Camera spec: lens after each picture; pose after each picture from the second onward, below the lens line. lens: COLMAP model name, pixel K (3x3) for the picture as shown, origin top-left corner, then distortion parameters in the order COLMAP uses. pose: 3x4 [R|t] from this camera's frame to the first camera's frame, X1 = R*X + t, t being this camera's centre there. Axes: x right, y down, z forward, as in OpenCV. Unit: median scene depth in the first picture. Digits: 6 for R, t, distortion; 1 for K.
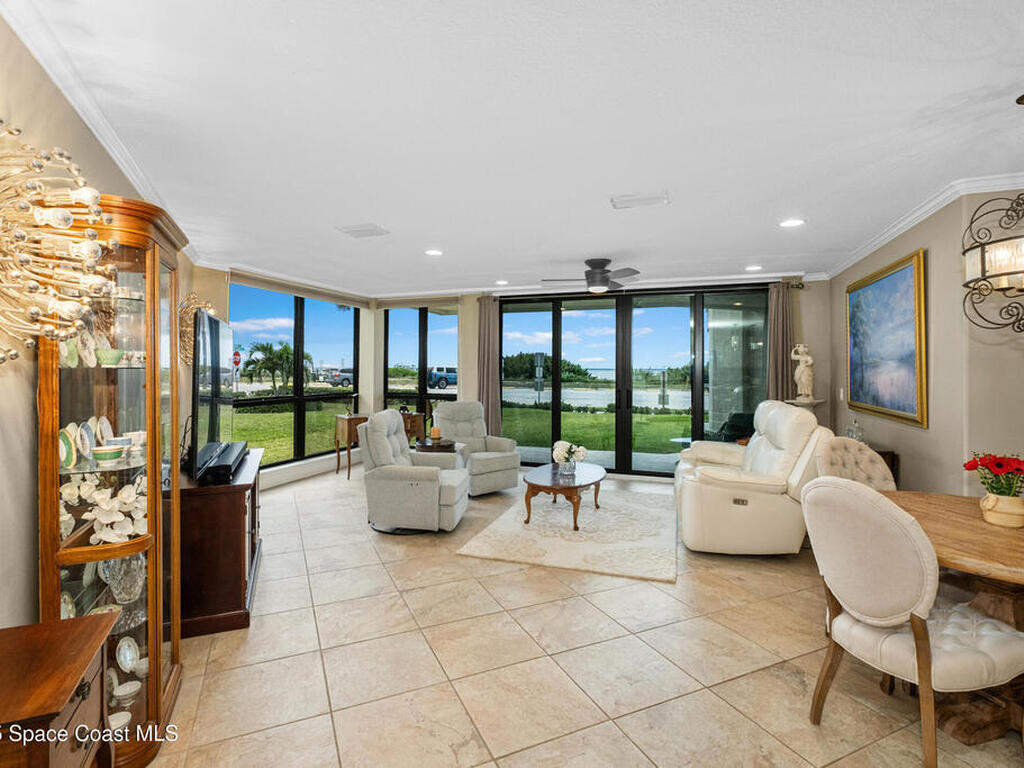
lens RADIAL K [[503.2, 0, 500.2], [0, 503.2, 361.9], [0, 0, 1]] dist [-0.002039, -0.000818]
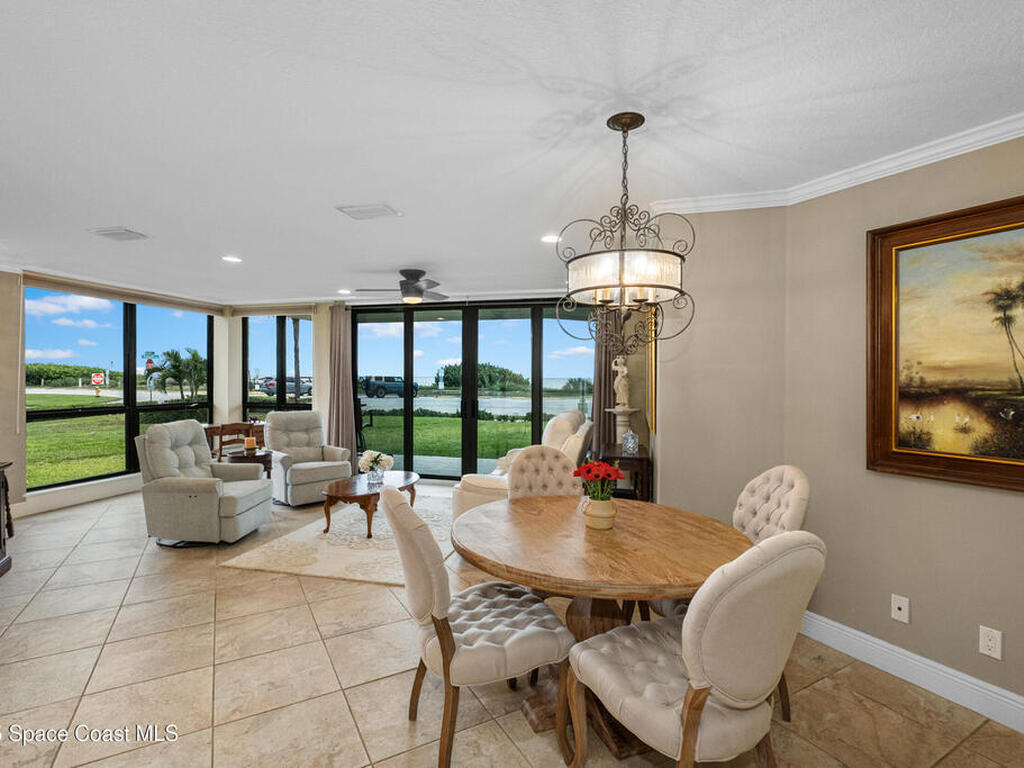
lens RADIAL K [[497.1, 0, 504.0], [0, 497.1, 383.4], [0, 0, 1]] dist [-0.001536, -0.000261]
pose [[0.995393, 0.001138, 0.095875, 0.249052], [-0.003543, 0.999683, 0.024916, -0.001984], [-0.095816, -0.025141, 0.995082, -0.011126]]
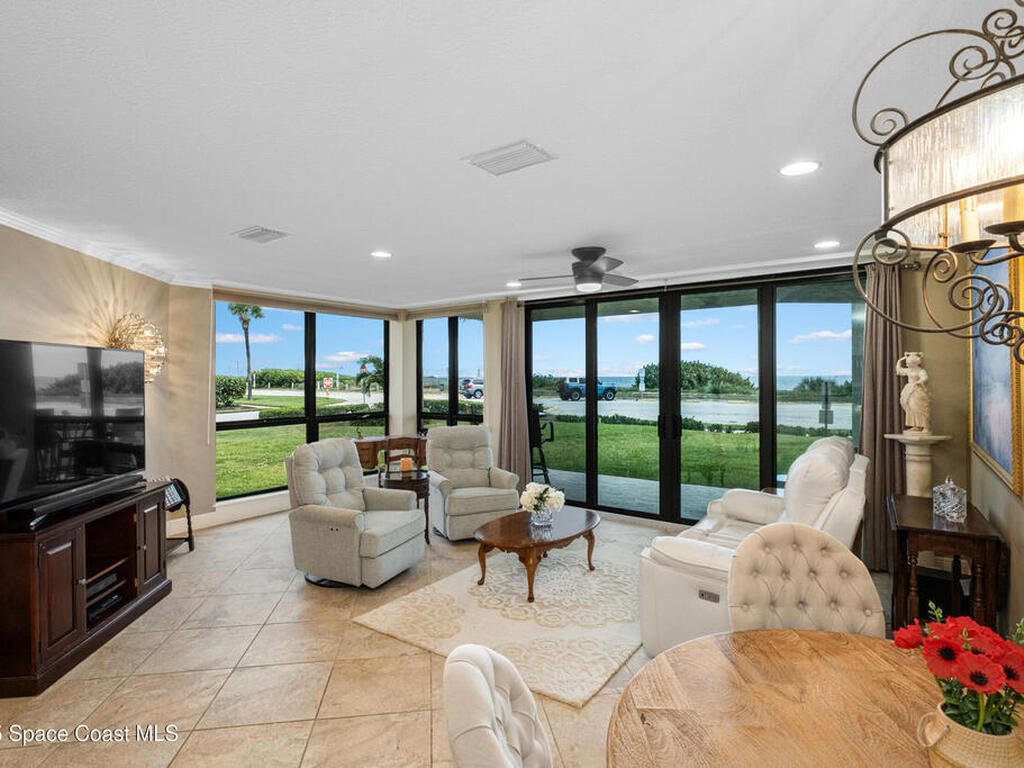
lens RADIAL K [[532.5, 0, 509.9], [0, 532.5, 378.0], [0, 0, 1]] dist [-0.001531, 0.001026]
pose [[0.962466, -0.007113, -0.271310, 0.264389], [0.010915, 0.999862, 0.012508, -0.014703], [0.271183, -0.015000, 0.962411, 0.160489]]
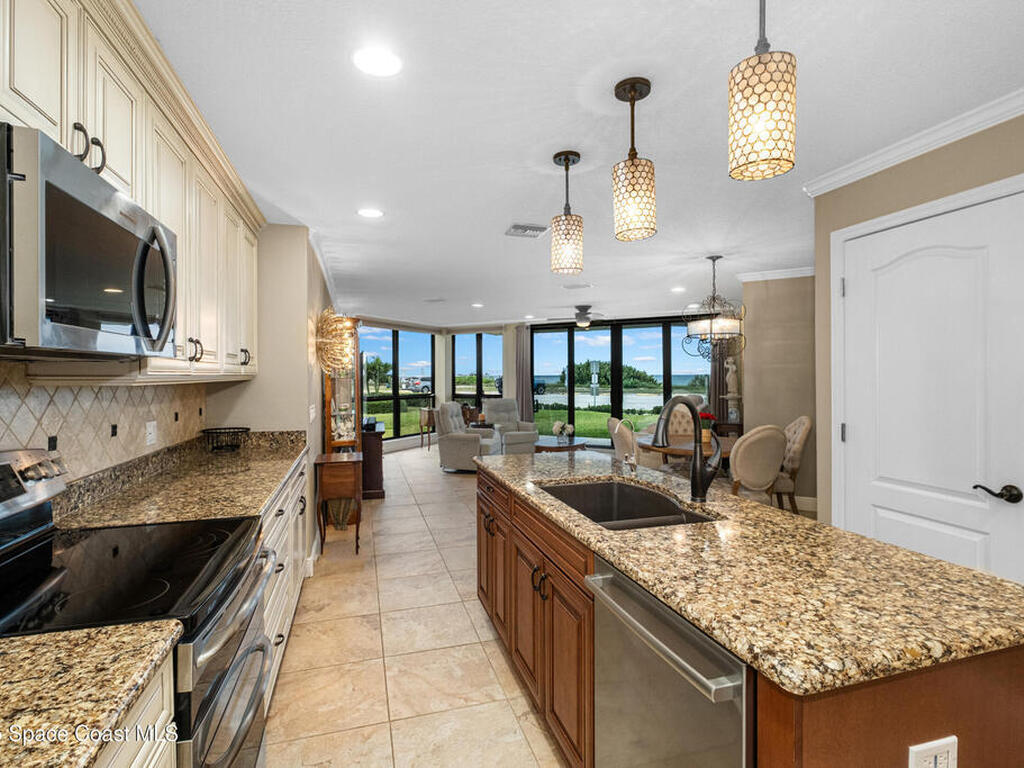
lens RADIAL K [[500.8, 0, 512.0], [0, 500.8, 384.0], [0, 0, 1]] dist [-0.001202, -0.000290]
pose [[0.992098, -0.008642, -0.125169, 0.148048], [0.012292, 0.999521, 0.028418, -0.006379], [0.124863, -0.029732, 0.991728, -0.496767]]
